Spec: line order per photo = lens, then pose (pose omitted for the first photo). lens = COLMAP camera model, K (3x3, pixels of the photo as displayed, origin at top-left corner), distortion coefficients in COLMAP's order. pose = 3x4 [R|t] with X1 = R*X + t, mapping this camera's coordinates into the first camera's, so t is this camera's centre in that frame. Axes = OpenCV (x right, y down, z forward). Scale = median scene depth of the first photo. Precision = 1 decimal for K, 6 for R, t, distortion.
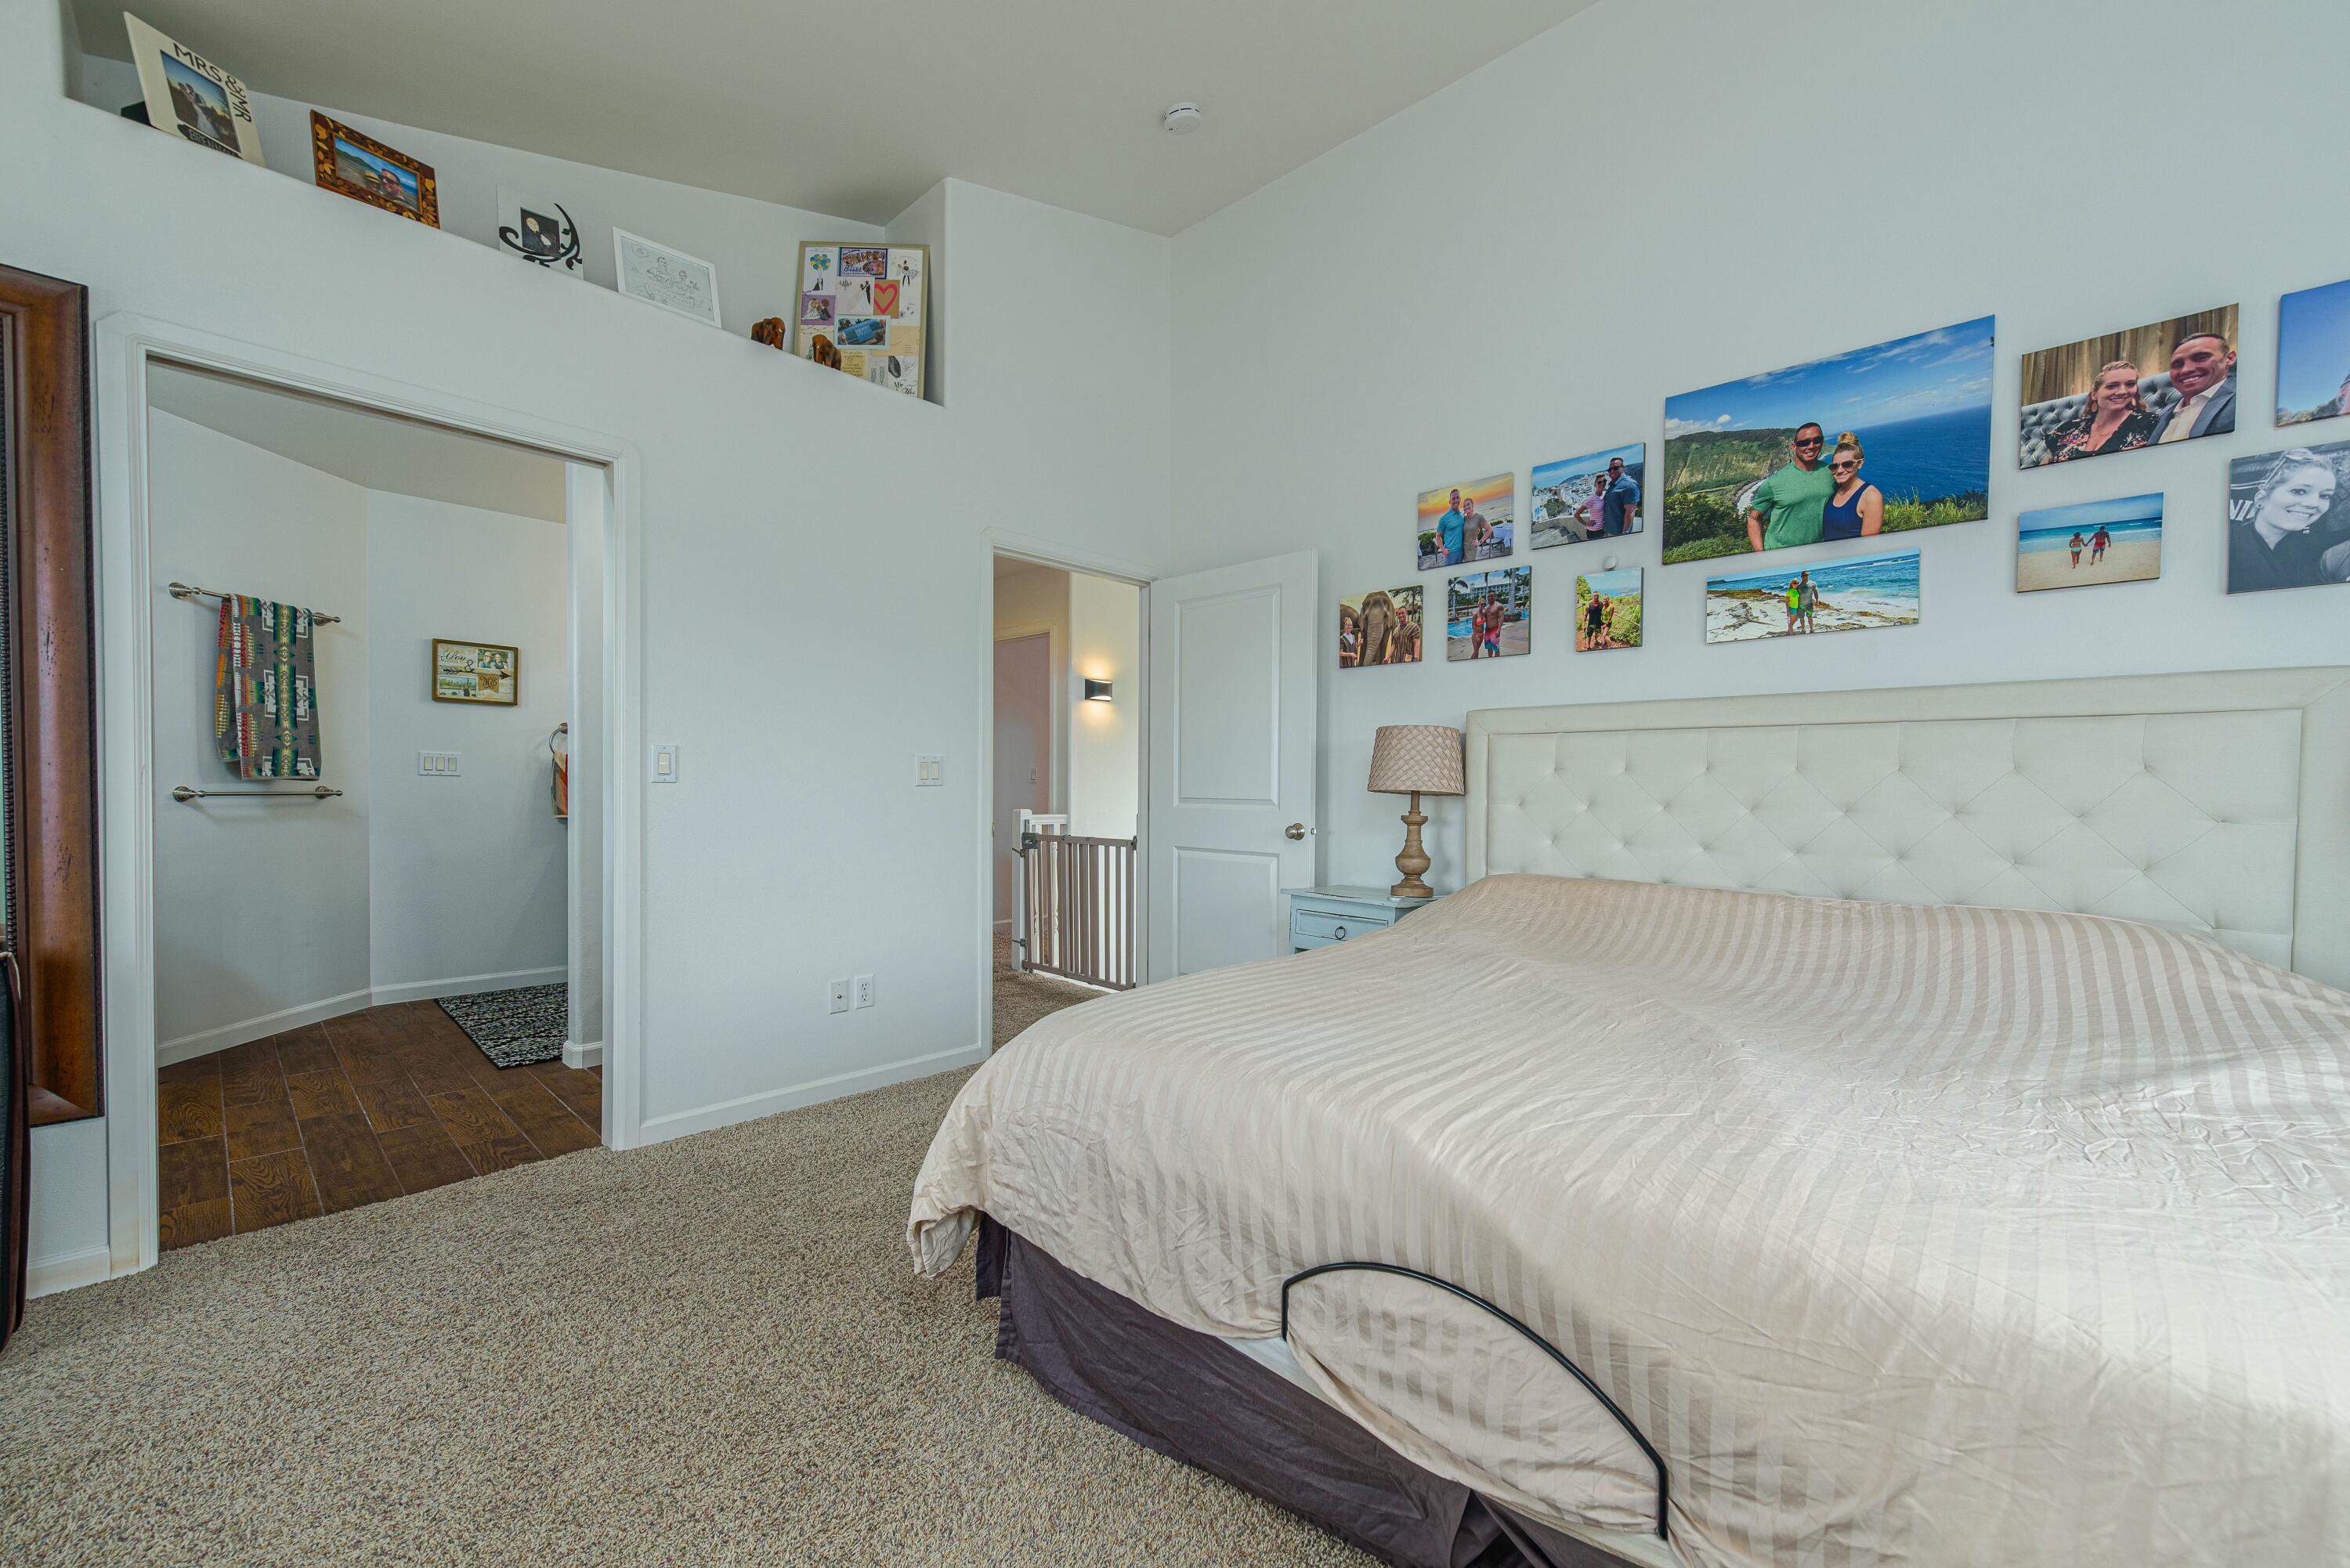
lens RADIAL K [[917.6, 0, 1172.7], [0, 917.6, 807.5], [0, 0, 1]] dist [0.015475, -0.005655]
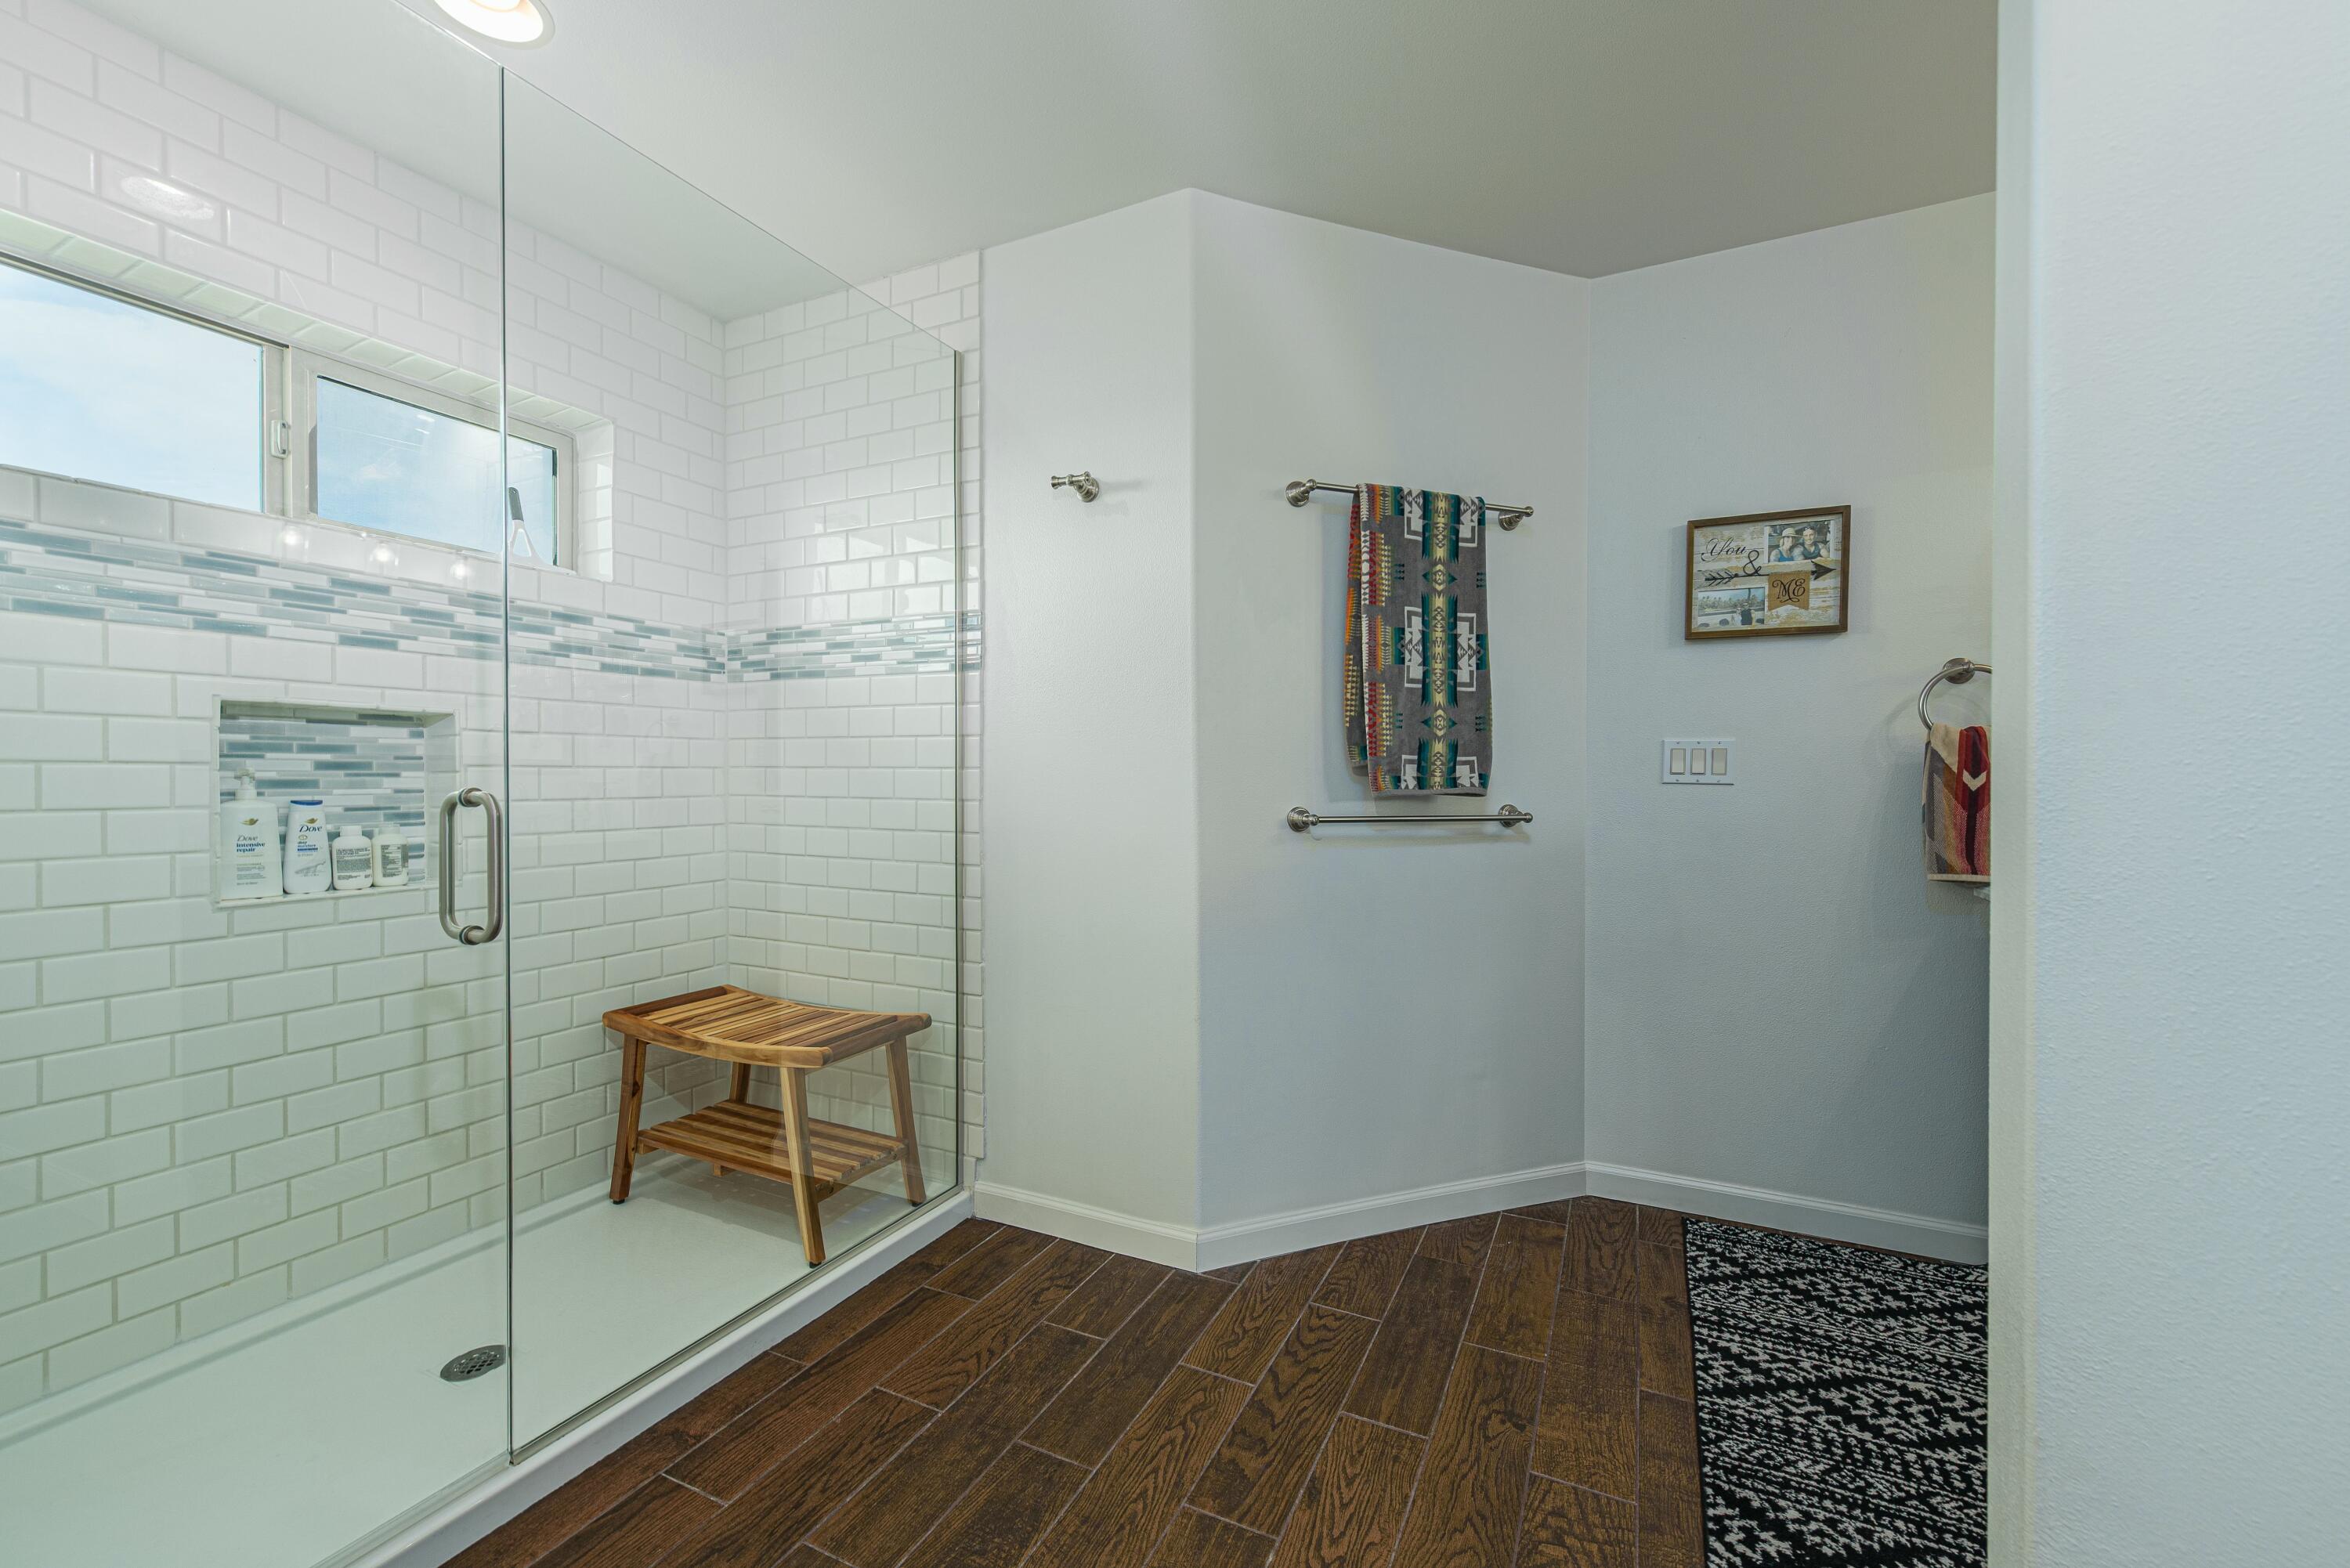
lens RADIAL K [[950.7, 0, 1175.0], [0, 950.7, 784.0], [0, 0, 1]] dist [0.000642, -0.000061]
pose [[0.299213, -0.007655, -0.954156, -0.435227], [-0.021059, 0.999671, -0.014624, -0.024315], [0.953954, 0.024469, 0.298953, 0.656607]]
